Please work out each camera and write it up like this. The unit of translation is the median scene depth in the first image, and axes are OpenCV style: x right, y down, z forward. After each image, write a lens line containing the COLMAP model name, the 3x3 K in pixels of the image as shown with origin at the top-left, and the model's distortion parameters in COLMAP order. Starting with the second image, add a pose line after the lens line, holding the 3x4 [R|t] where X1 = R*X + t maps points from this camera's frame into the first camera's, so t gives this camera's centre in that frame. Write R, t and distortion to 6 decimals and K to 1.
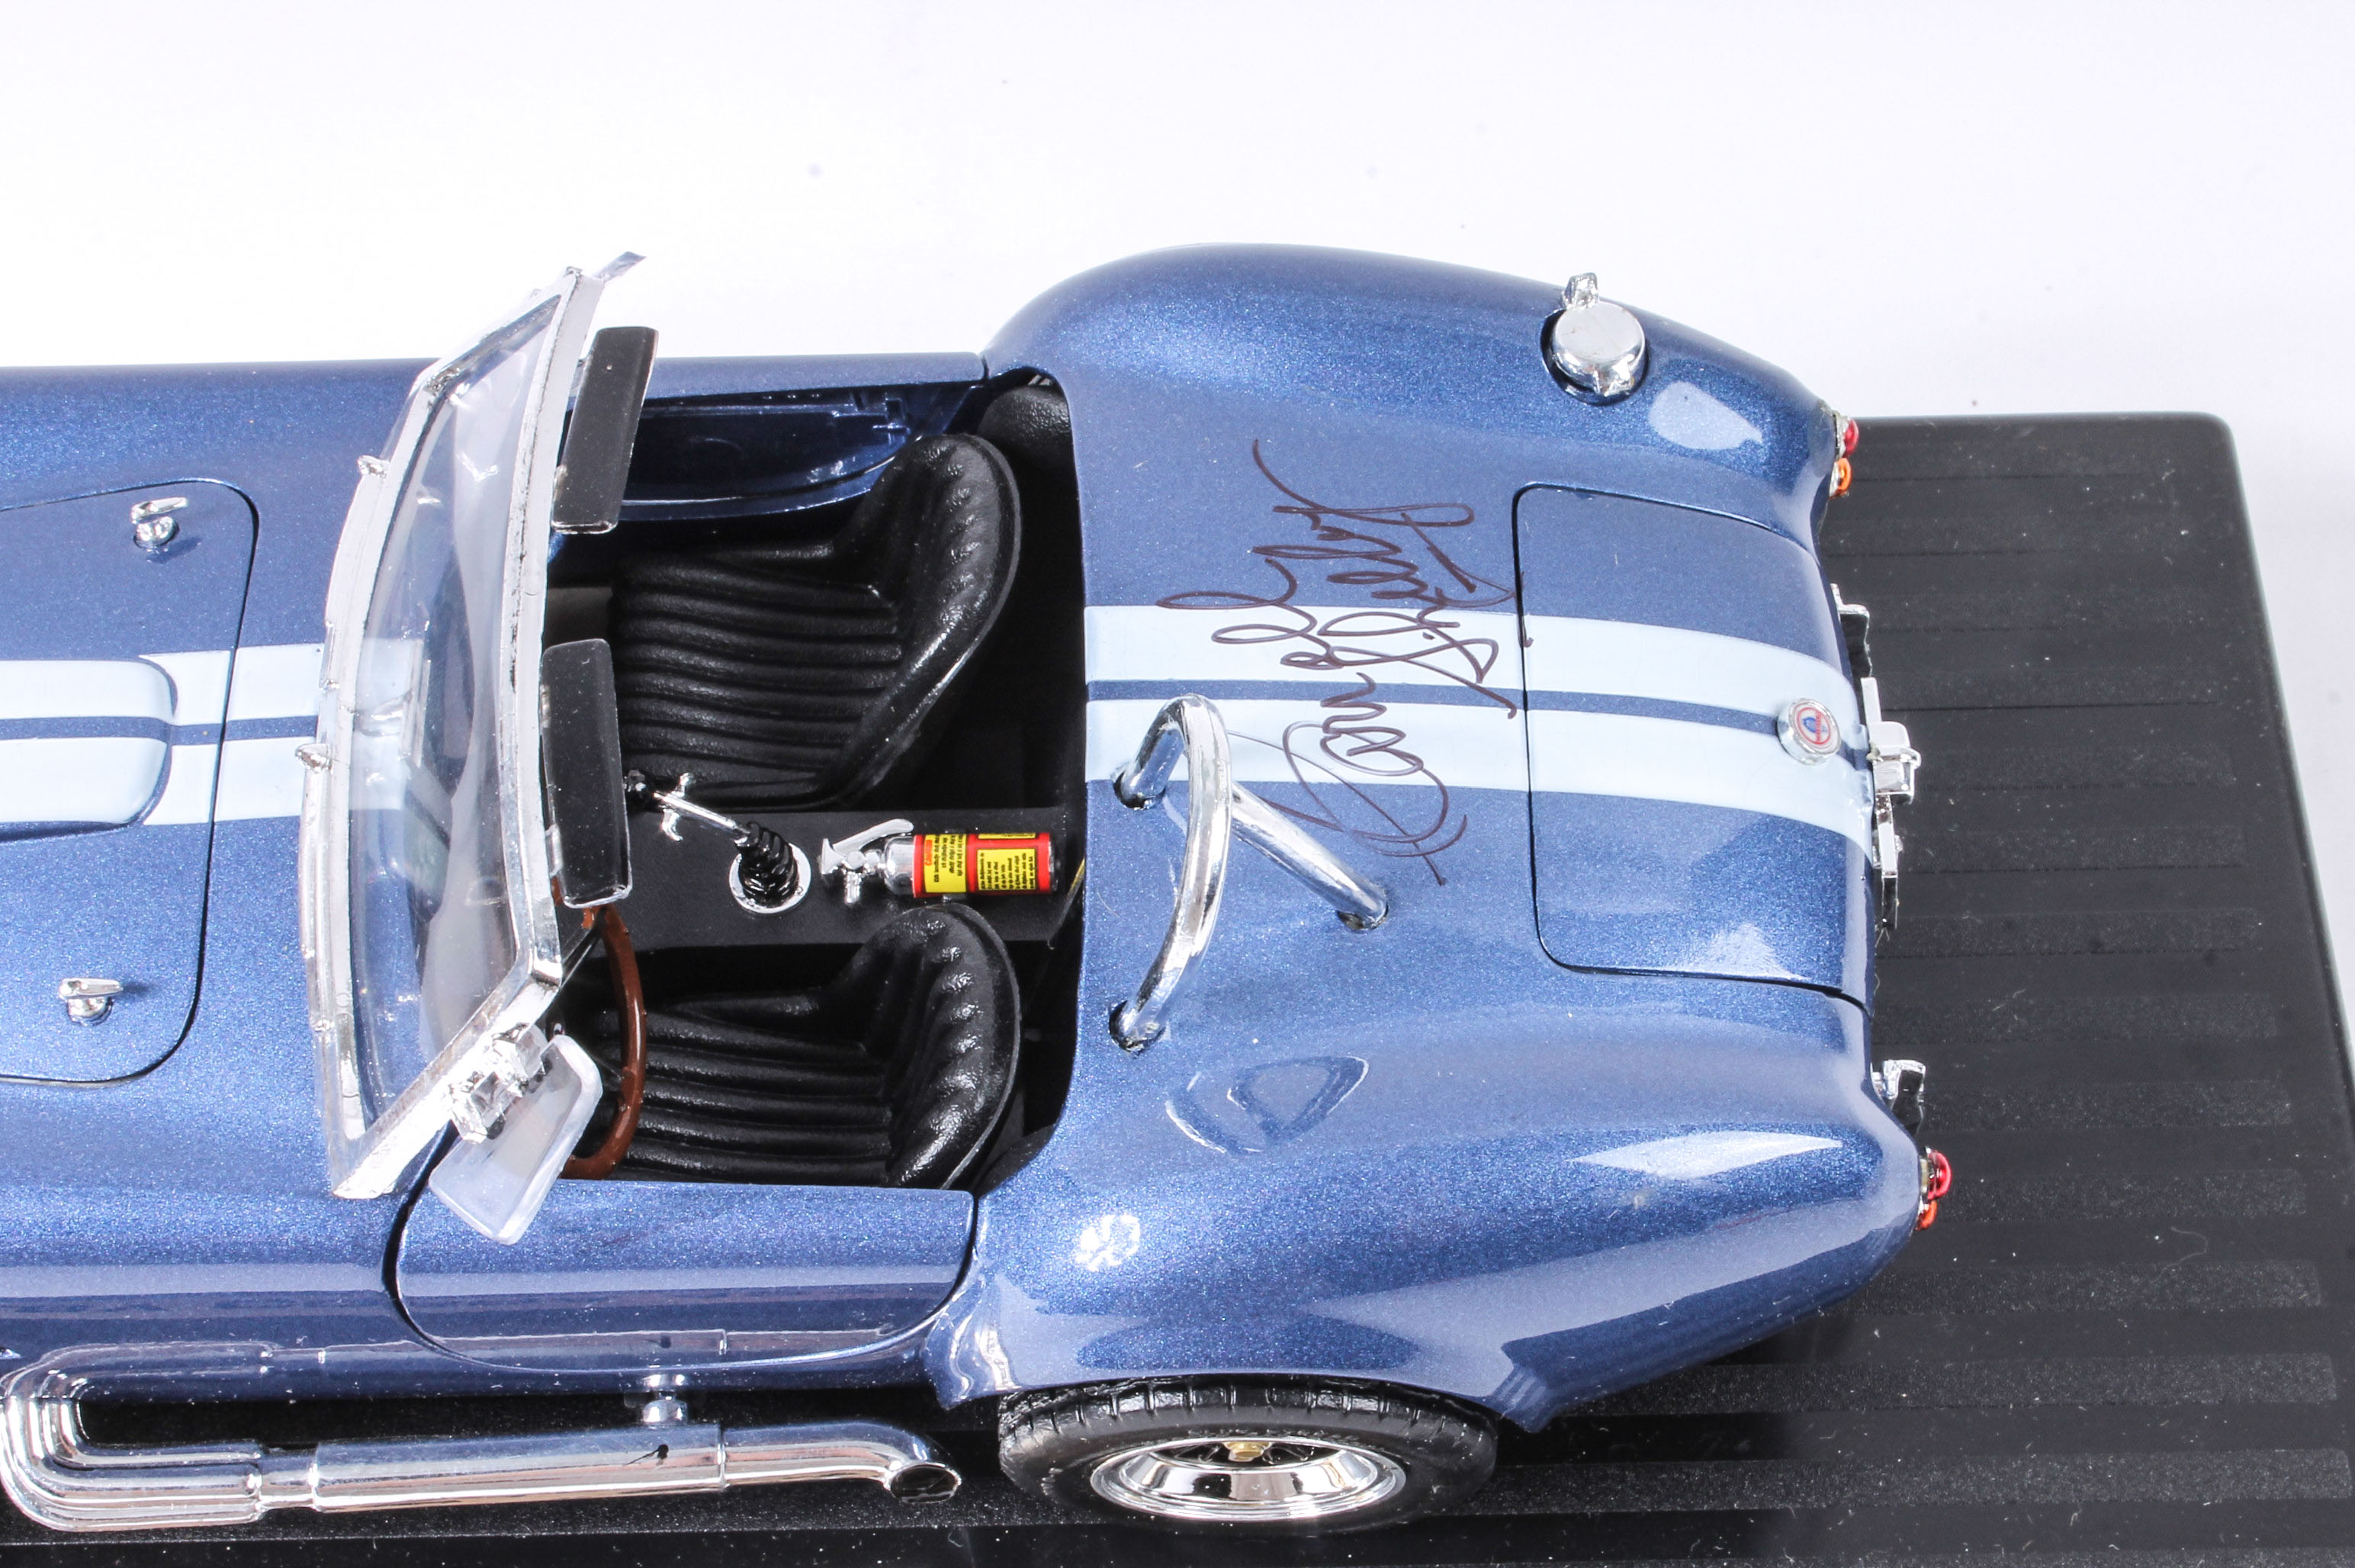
lens RADIAL K [[4097.6, 0, 1183.2], [0, 4097.6, 781.5], [0, 0, 1]] dist [-0.032640, 0.000000]
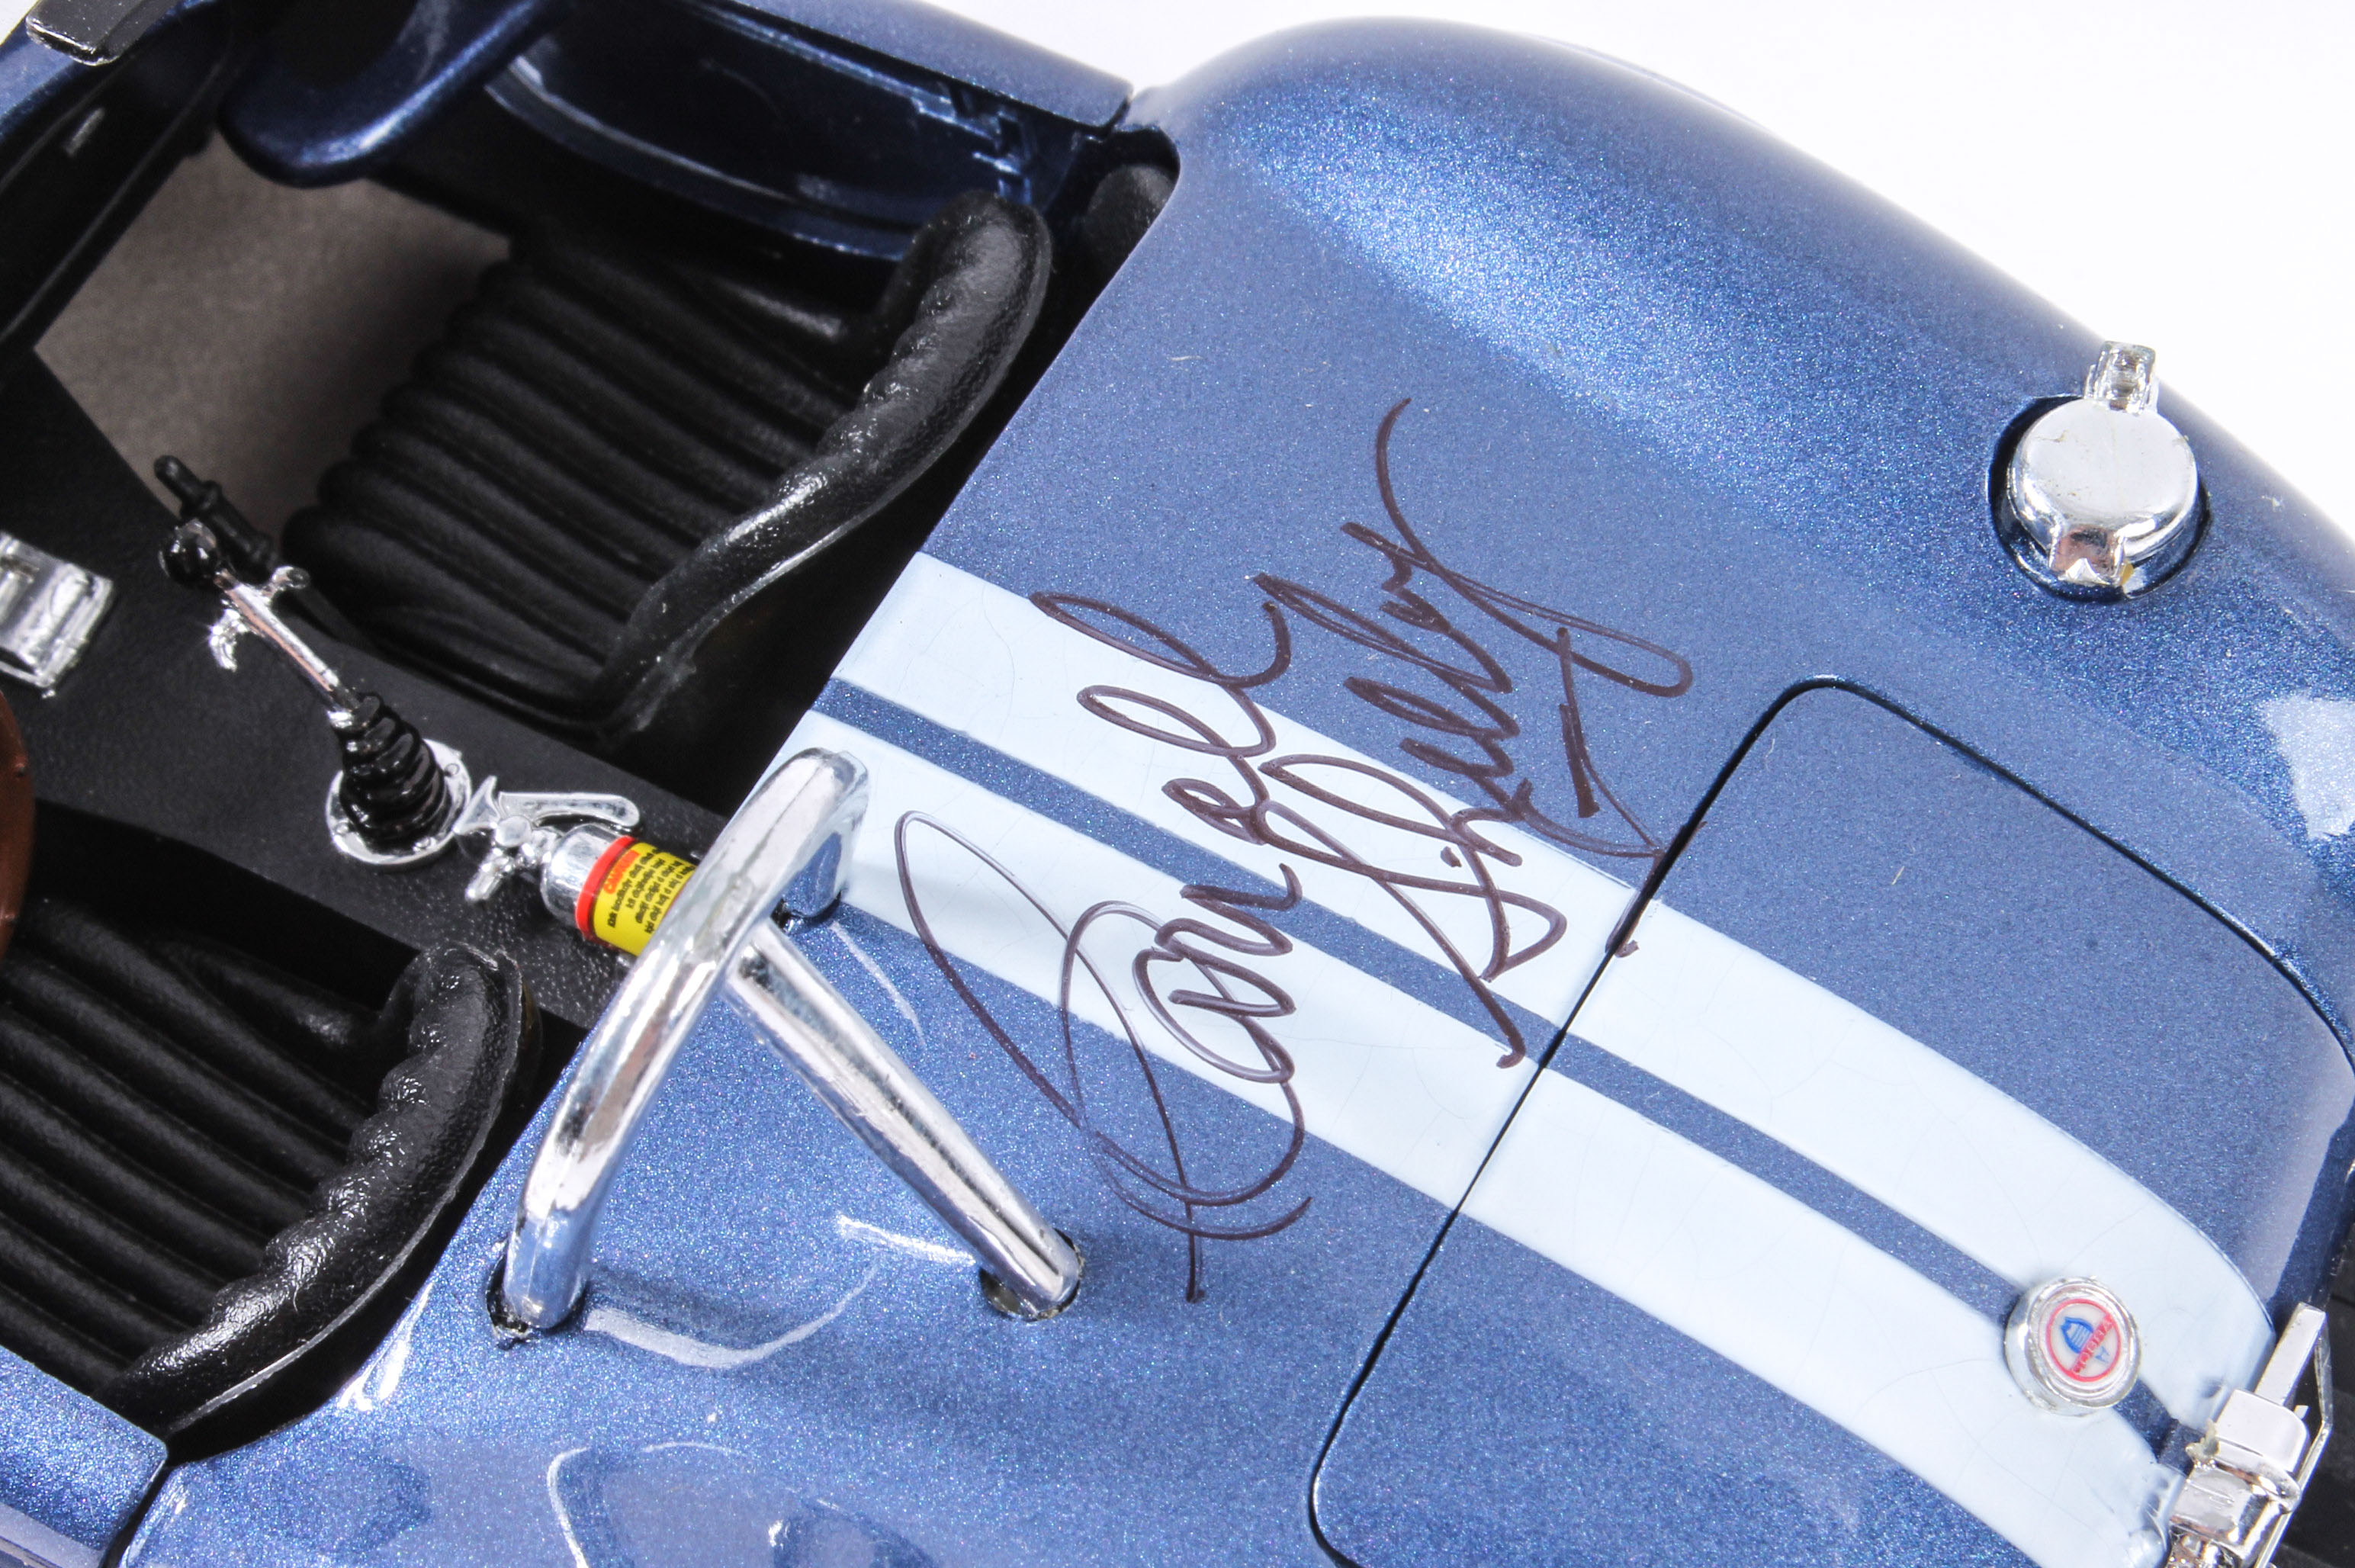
lens RADIAL K [[5507.9, 0, 1161.7], [0, 5507.9, 793.7], [0, 0, 1]] dist [0.055855, 0.000000]
pose [[0.862159, 0.396572, -0.315298, 0.242997], [-0.397132, 0.915424, 0.065464, -0.073581], [0.314592, 0.068774, 0.946732, 0.336208]]
